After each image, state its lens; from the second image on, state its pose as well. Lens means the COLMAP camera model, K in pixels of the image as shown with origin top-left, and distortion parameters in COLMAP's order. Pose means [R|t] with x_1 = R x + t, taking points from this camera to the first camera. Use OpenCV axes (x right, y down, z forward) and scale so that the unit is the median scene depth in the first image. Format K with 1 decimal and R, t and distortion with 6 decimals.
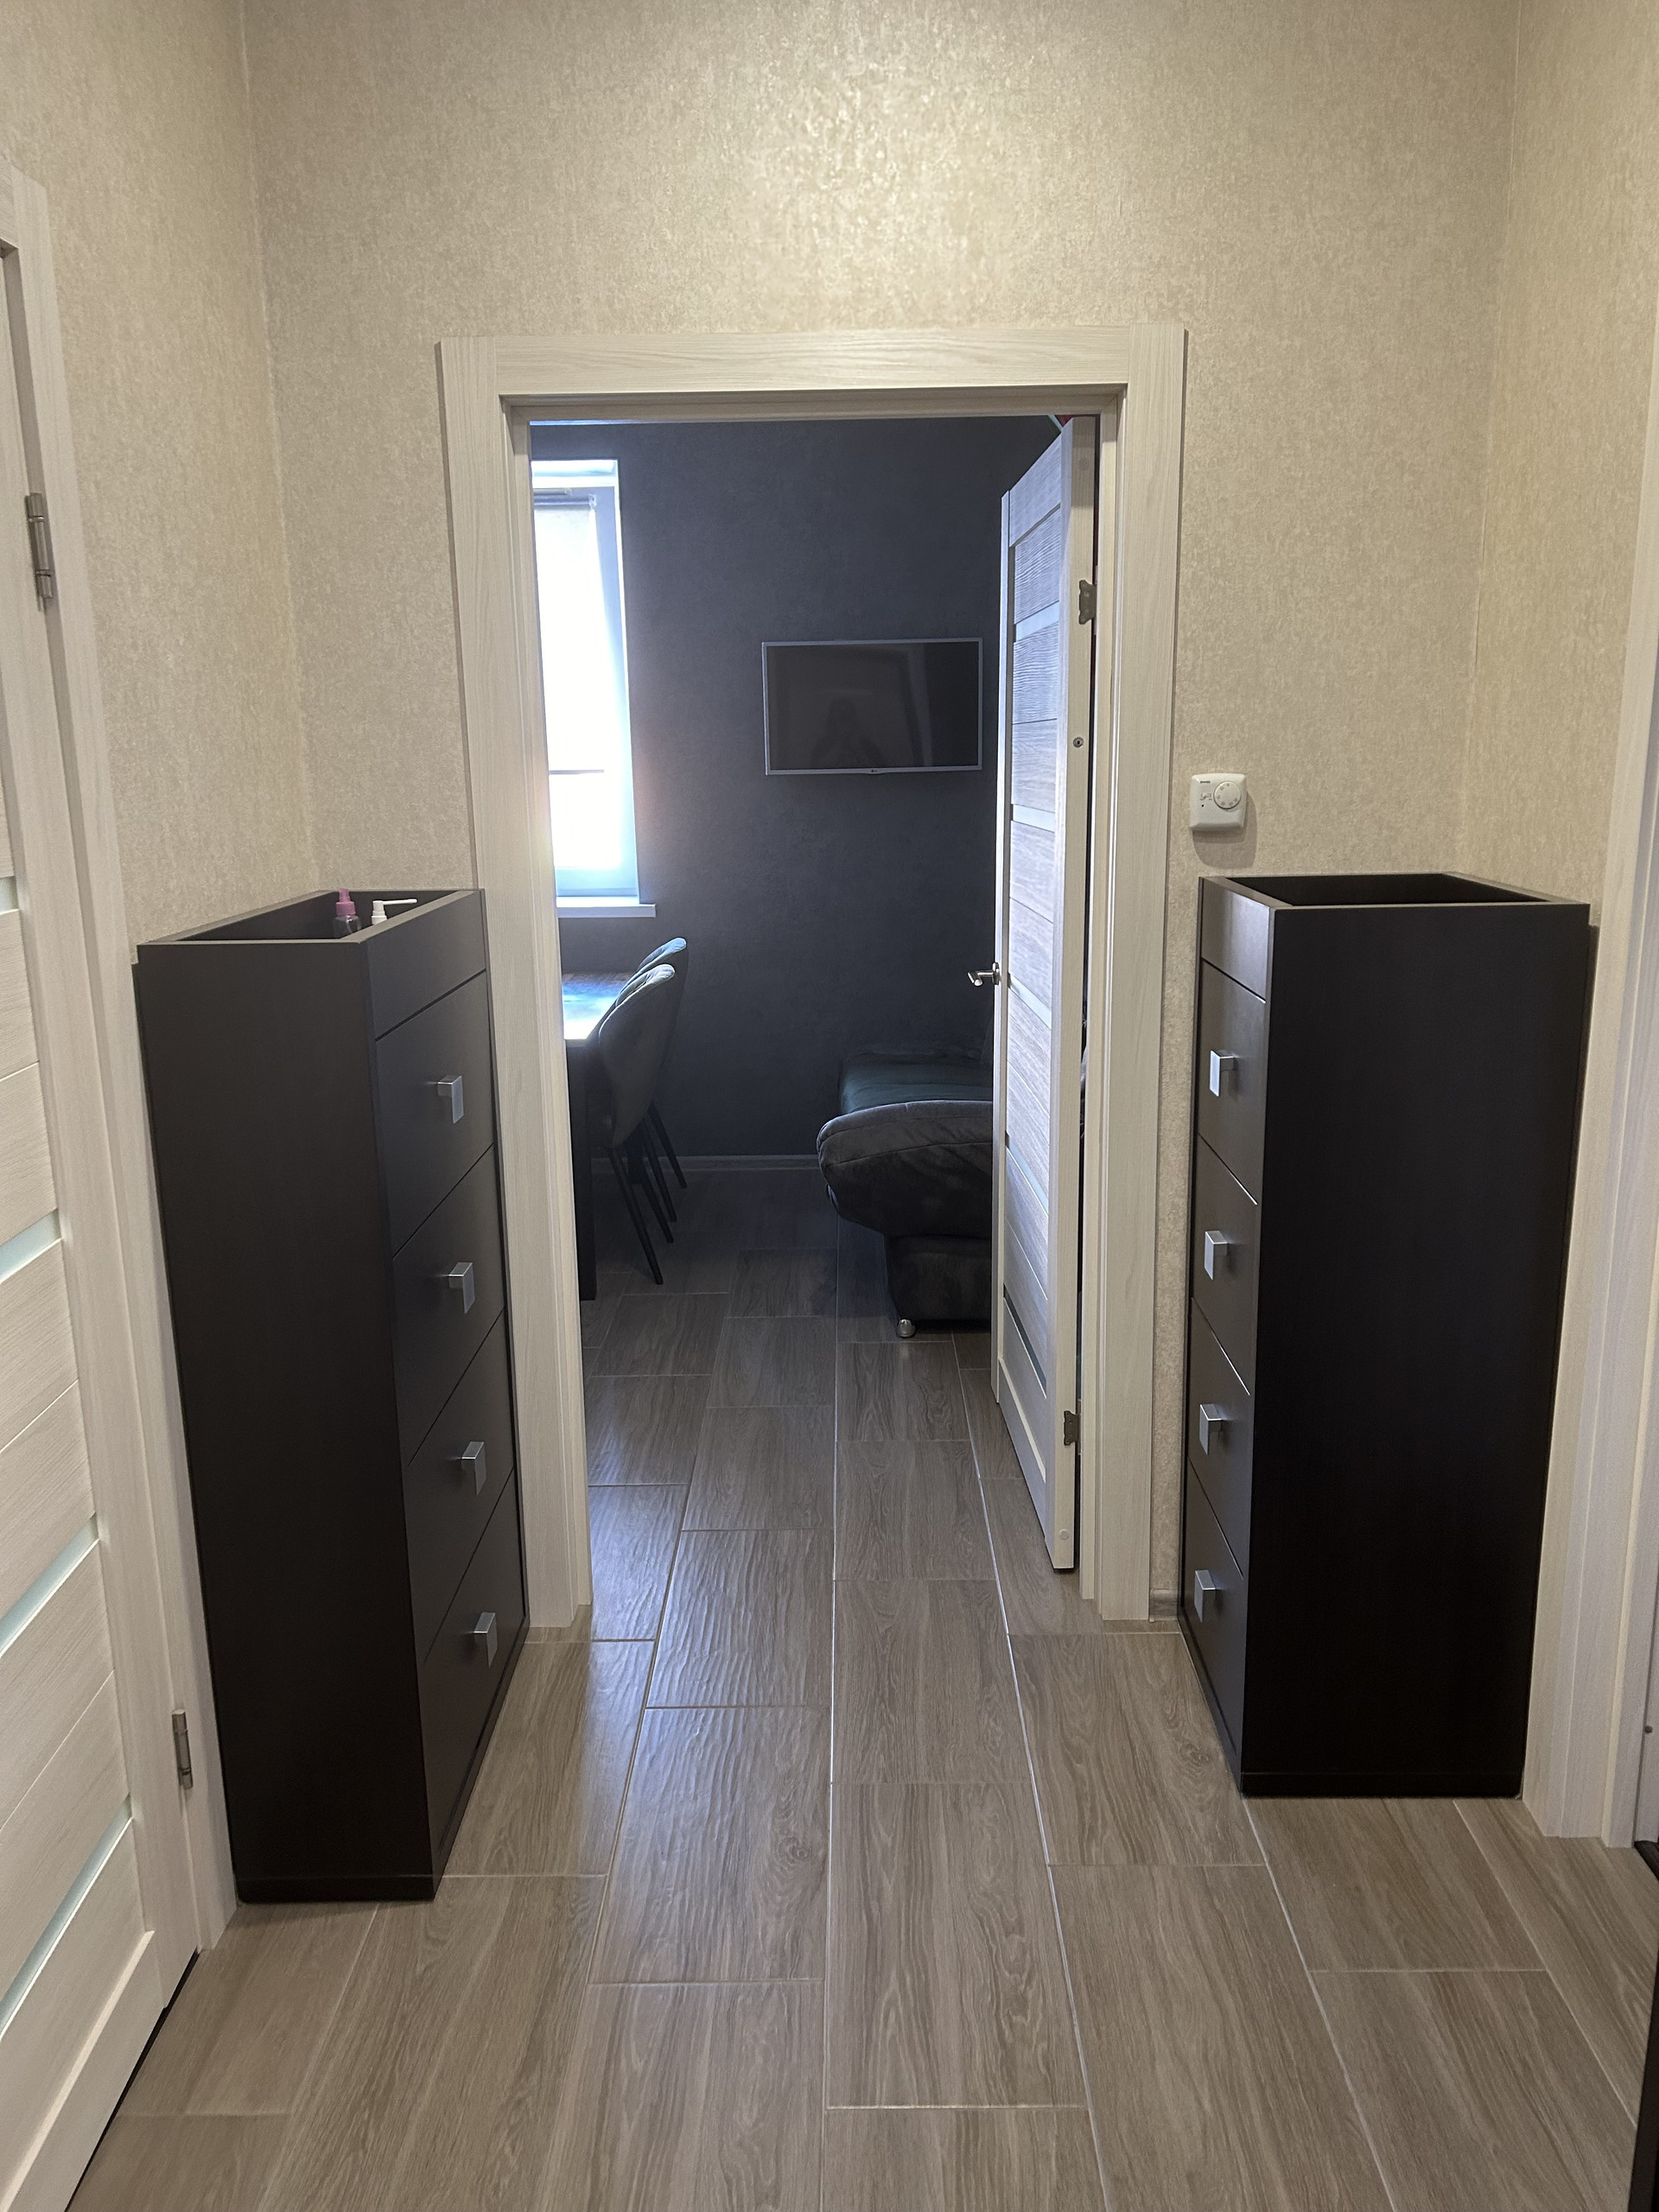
lens RADIAL K [[1656.0, 0, 829.7], [0, 1656.0, 1109.8], [0, 0, 1]] dist [0.008030, -0.002474]
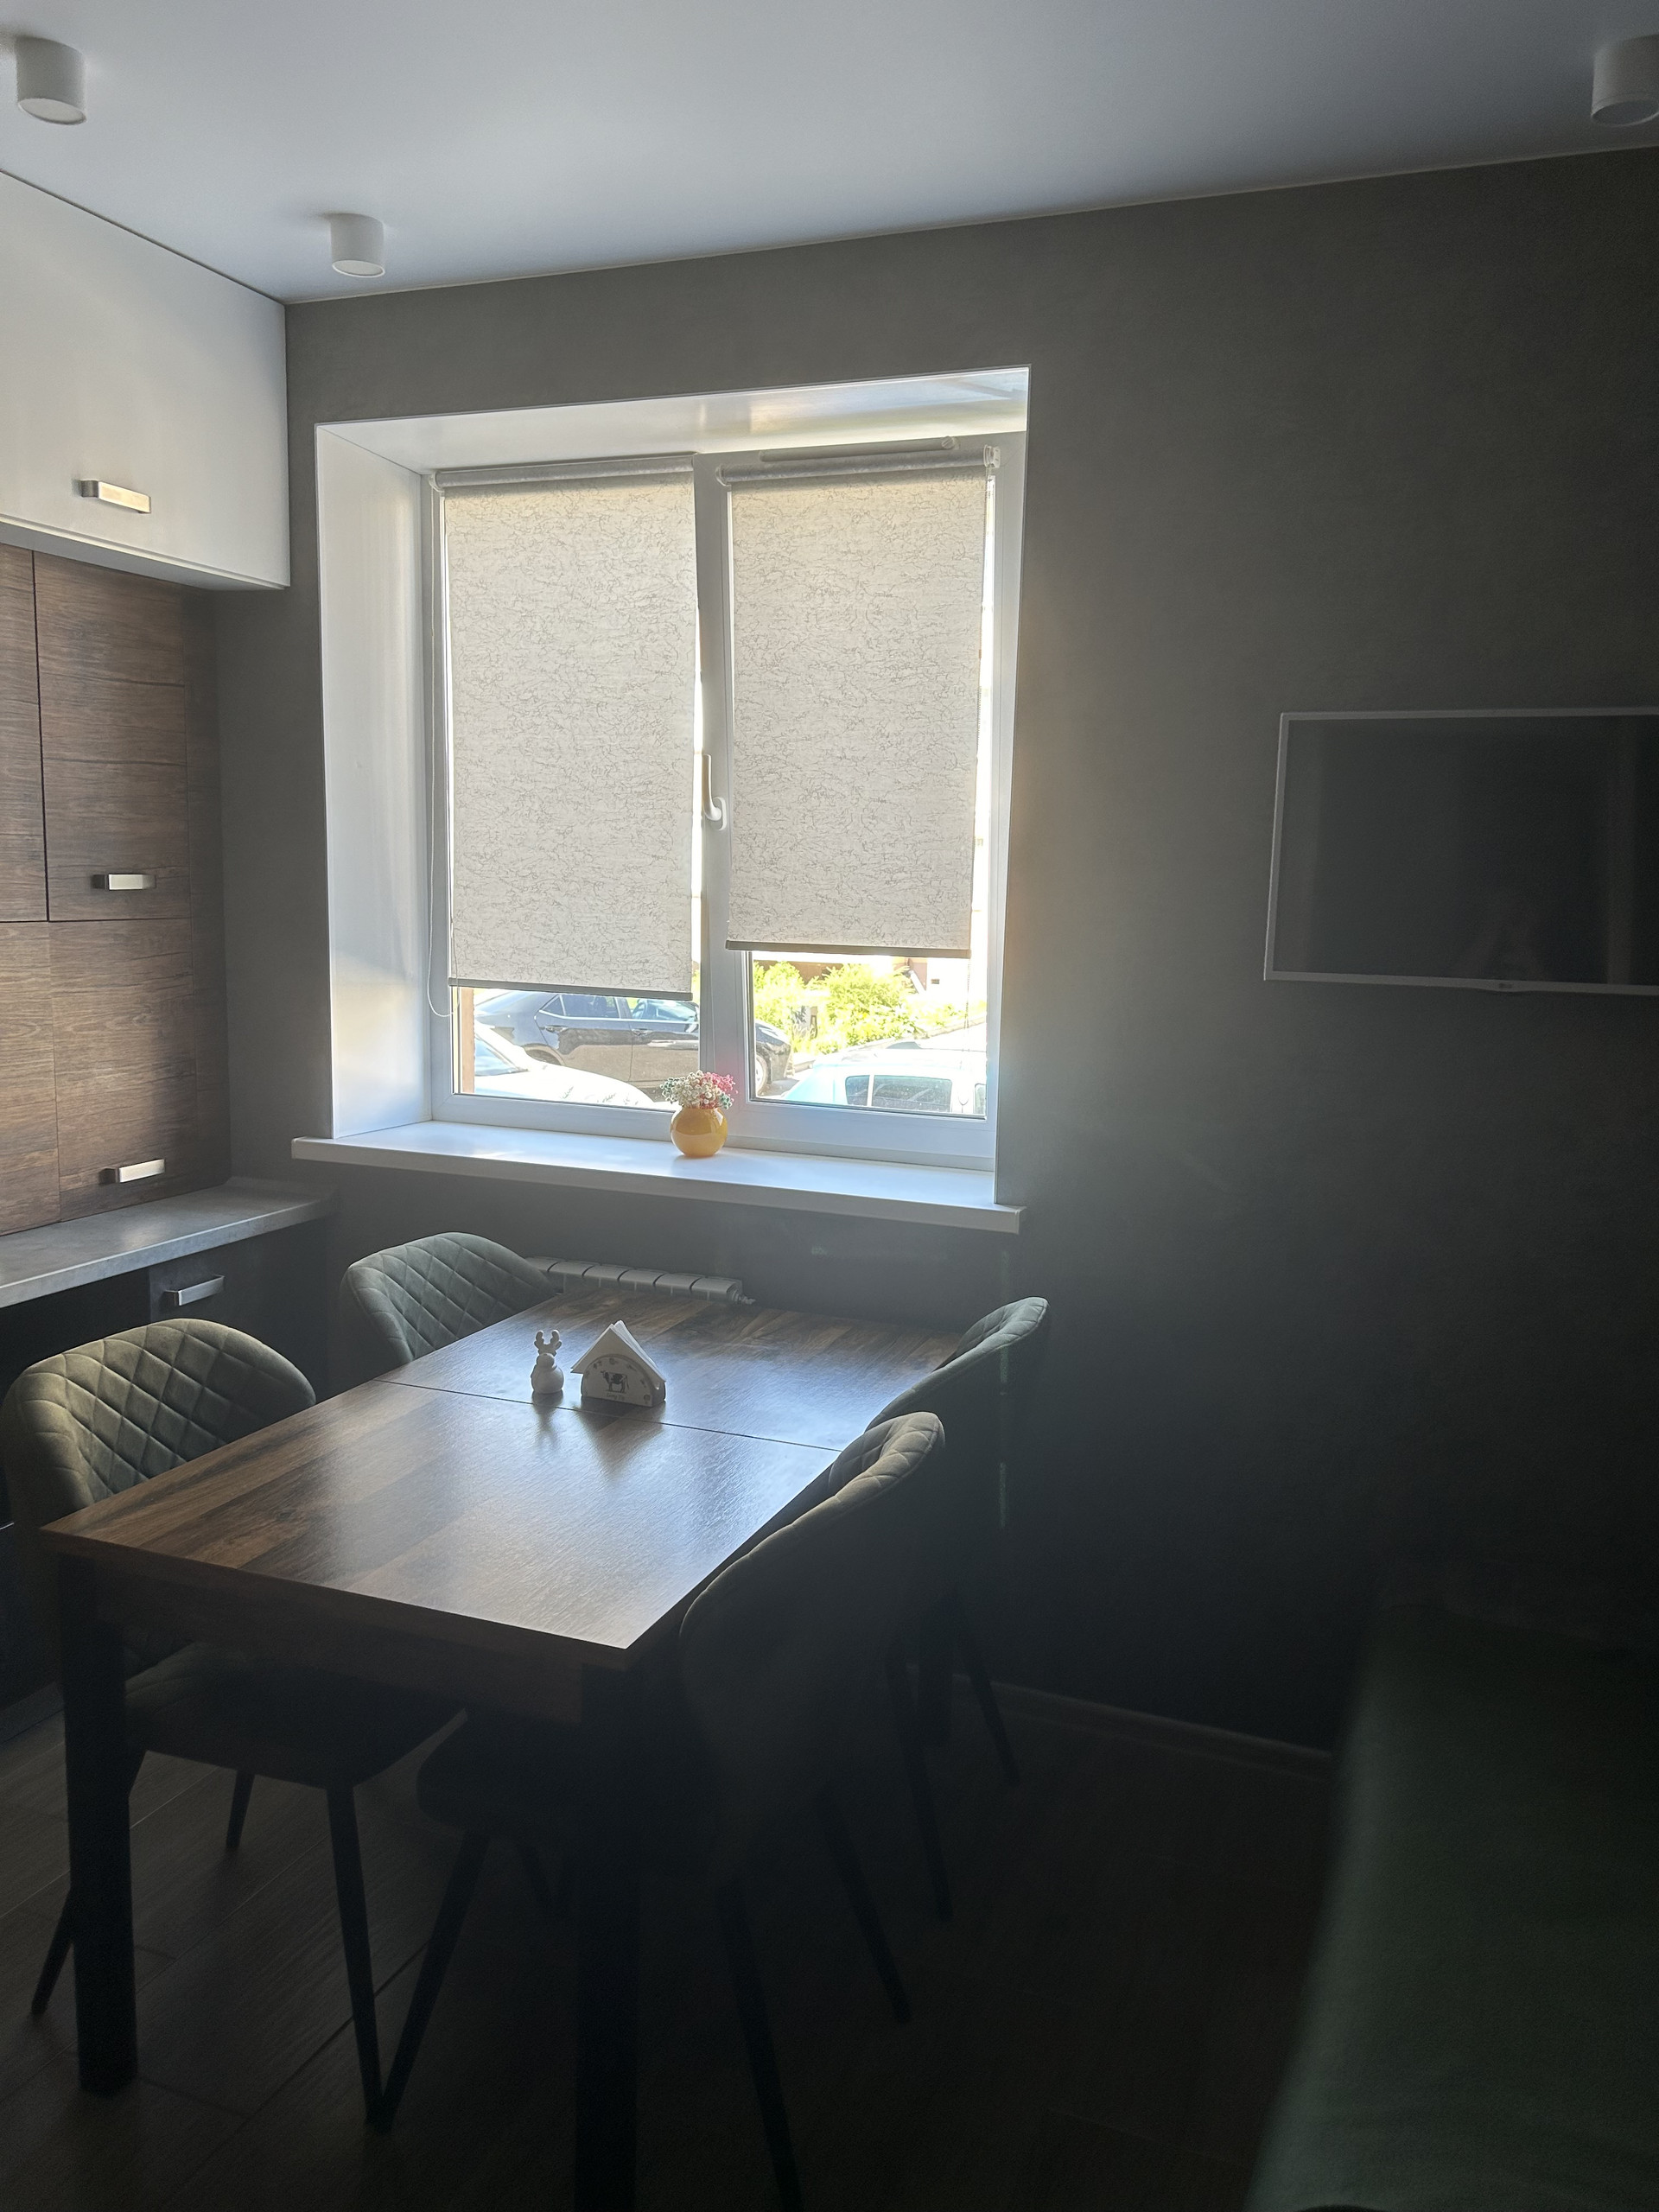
lens RADIAL K [[1656.0, 0, 825.7], [0, 1656.0, 1105.0], [0, 0, 1]] dist [0.008030, -0.002474]
pose [[0.940958, 0.093667, -0.325306, 0.002391], [-0.122103, 0.990180, -0.068079, -0.114864], [0.315735, 0.103780, 0.943155, 0.494269]]
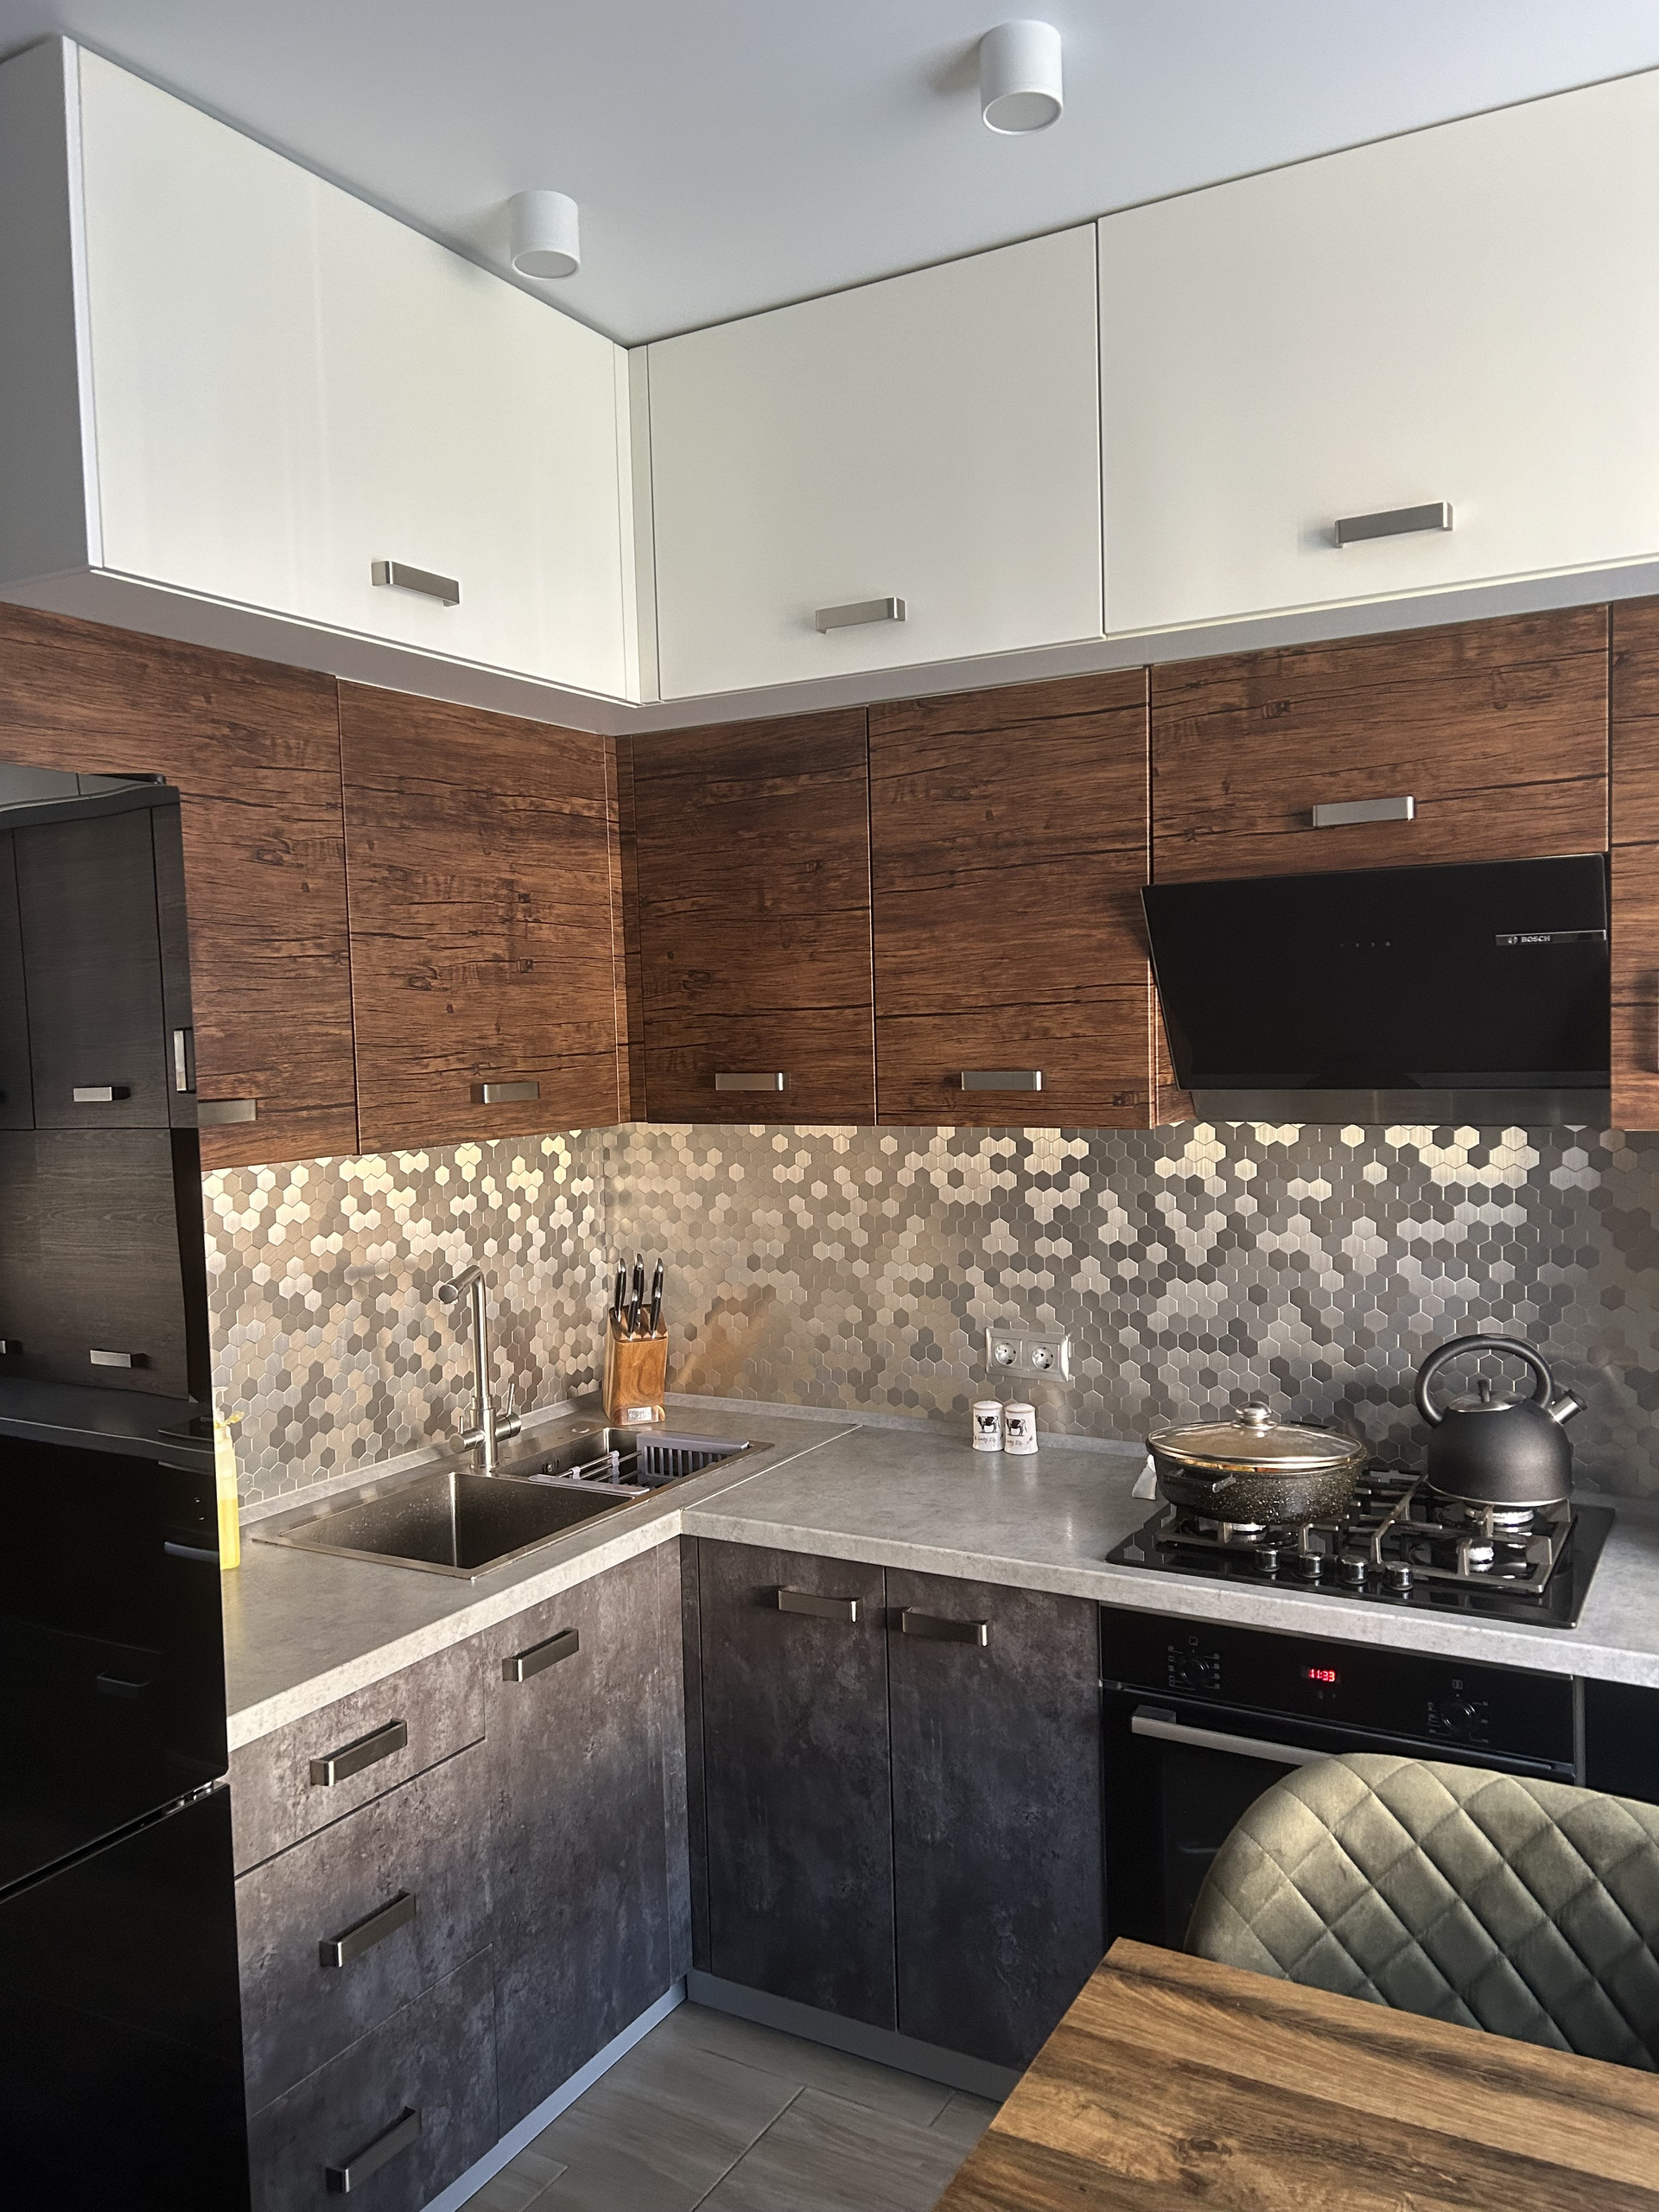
lens RADIAL K [[1656.0, 0, 831.7], [0, 1656.0, 1108.7], [0, 0, 1]] dist [0.008030, -0.002474]
pose [[-0.474654, 0.073551, -0.877094, -0.024810], [-0.154737, 0.974009, 0.165417, -0.233133], [0.866464, 0.214235, -0.450937, 0.992943]]
